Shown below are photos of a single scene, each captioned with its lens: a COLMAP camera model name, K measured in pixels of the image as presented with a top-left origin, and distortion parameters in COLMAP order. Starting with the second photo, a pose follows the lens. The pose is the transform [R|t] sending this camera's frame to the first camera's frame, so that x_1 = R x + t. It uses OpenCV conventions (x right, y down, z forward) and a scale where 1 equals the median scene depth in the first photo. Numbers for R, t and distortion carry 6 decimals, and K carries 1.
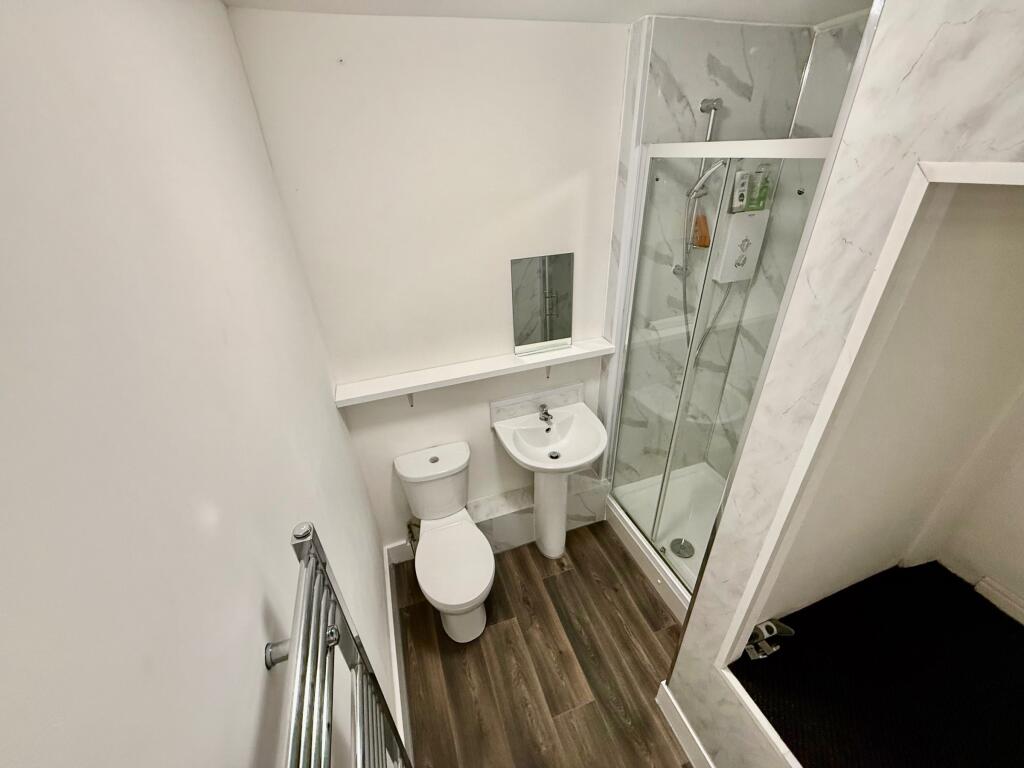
lens RADIAL K [[408.2, 0, 512.0], [0, 408.2, 384.0], [0, 0, 1]] dist [-0.000975, -0.000107]
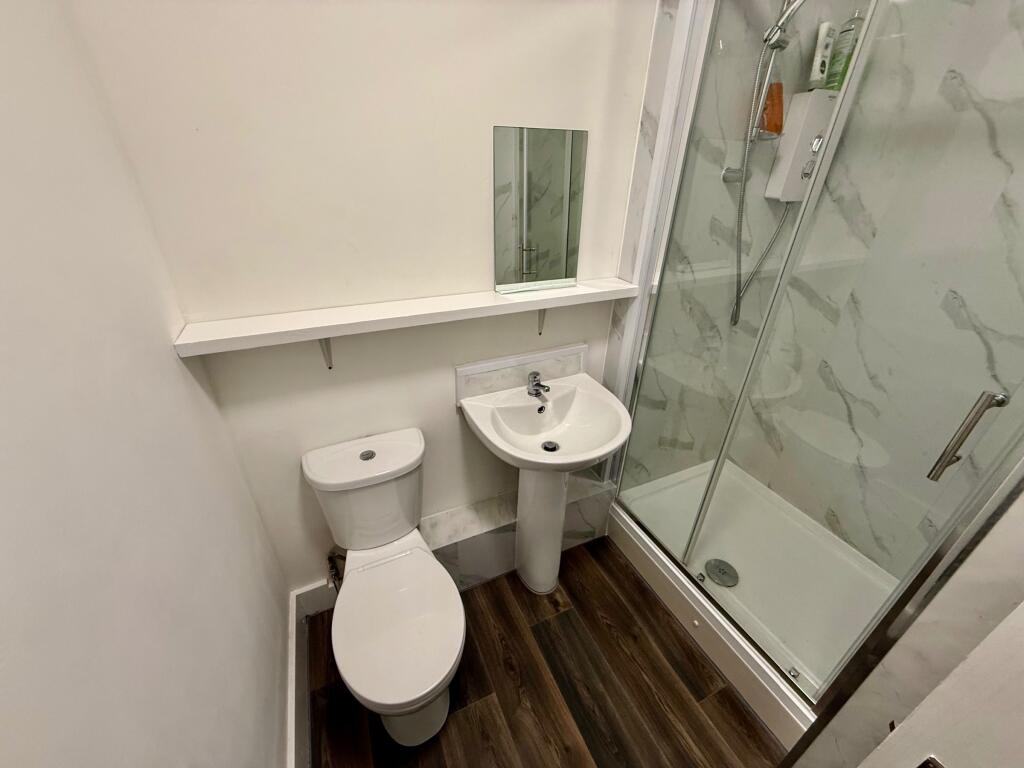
lens RADIAL K [[408.2, 0, 512.0], [0, 408.2, 384.0], [0, 0, 1]] dist [-0.000975, -0.000107]
pose [[0.993611, 0.001242, 0.112850, -0.037129], [0.000820, 0.999834, -0.018223, 0.082195], [-0.112854, 0.018200, 0.993445, 0.324857]]
